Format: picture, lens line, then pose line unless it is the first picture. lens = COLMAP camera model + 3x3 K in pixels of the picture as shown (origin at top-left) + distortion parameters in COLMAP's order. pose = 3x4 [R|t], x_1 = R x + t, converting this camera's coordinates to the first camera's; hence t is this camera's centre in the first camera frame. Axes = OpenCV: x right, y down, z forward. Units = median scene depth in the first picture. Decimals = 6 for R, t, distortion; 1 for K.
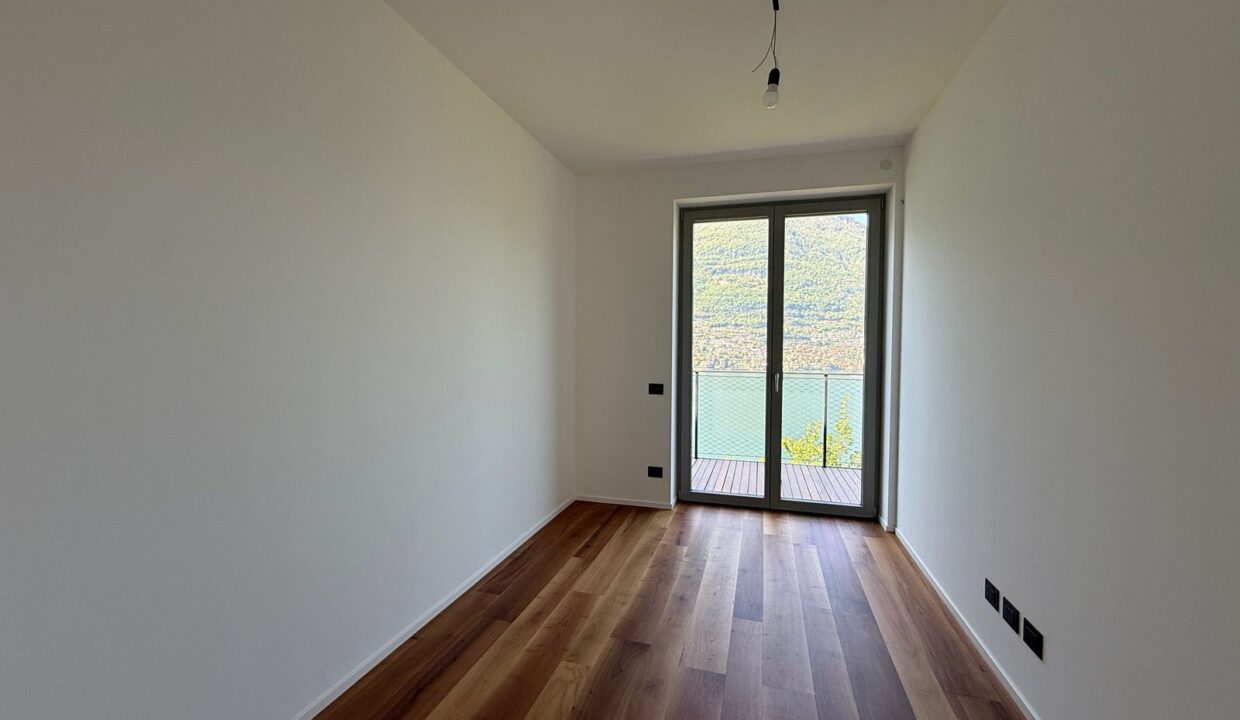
lens RADIAL K [[497.1, 0, 615.8], [0, 497.1, 355.6], [0, 0, 1]] dist [-0.000752, 0.000013]
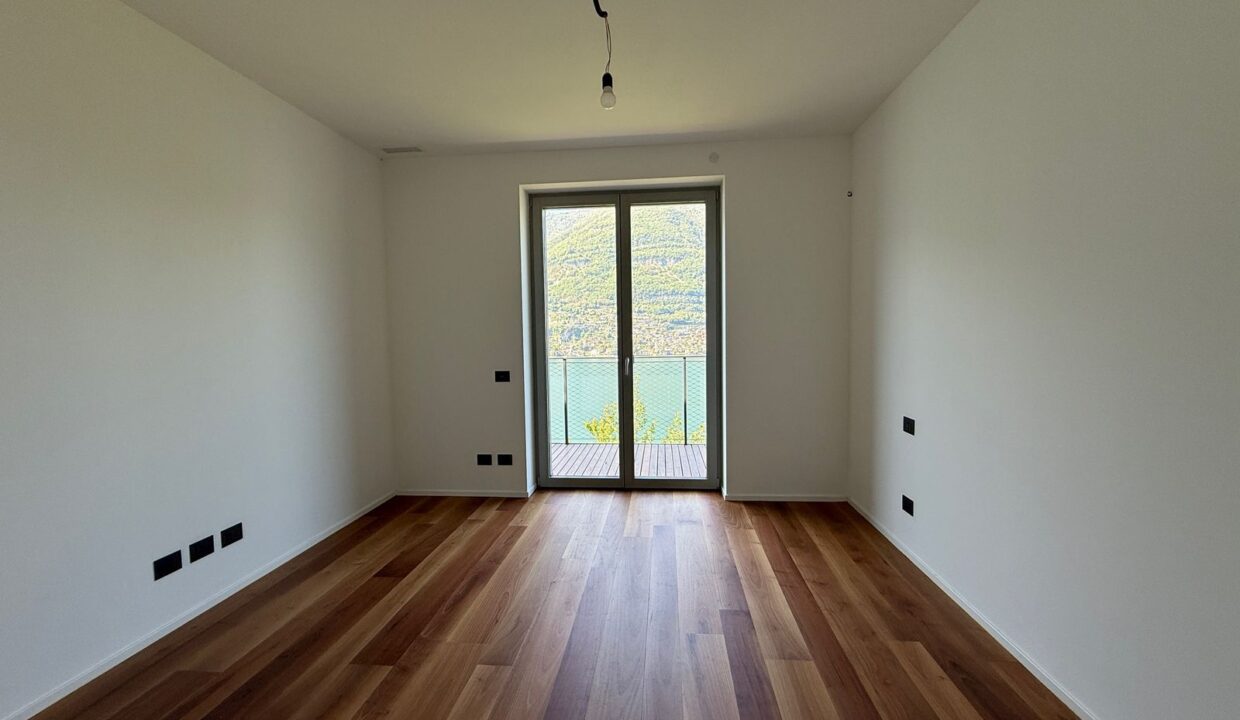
lens RADIAL K [[497.1, 0, 617.9], [0, 497.1, 356.1], [0, 0, 1]] dist [-0.000752, 0.000013]
pose [[0.981592, -0.031110, 0.188441, 0.107851], [0.026359, 0.999270, 0.027663, 0.003216], [-0.189164, -0.022186, 0.981695, -0.010926]]
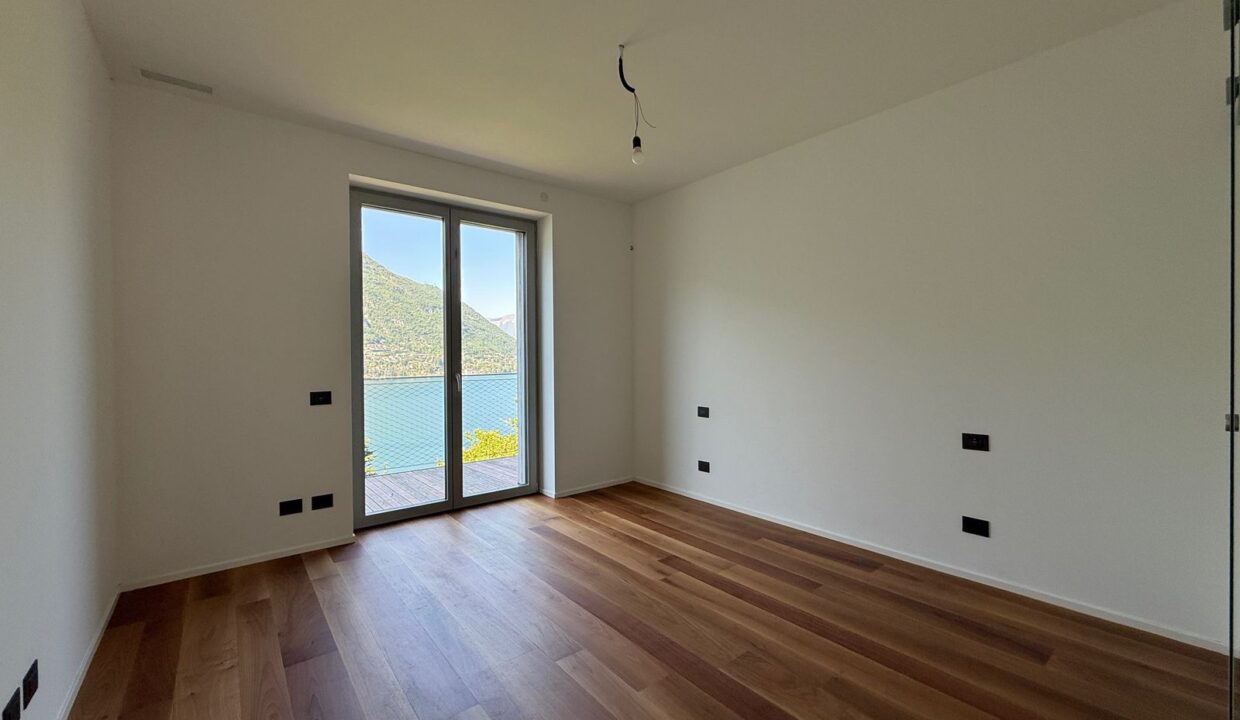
lens RADIAL K [[497.1, 0, 620.9], [0, 497.1, 355.9], [0, 0, 1]] dist [-0.000752, 0.000013]
pose [[0.564818, -0.009252, 0.825164, -0.312599], [0.028539, 0.999558, -0.008327, 0.016558], [-0.824722, 0.028253, 0.564832, 0.144488]]
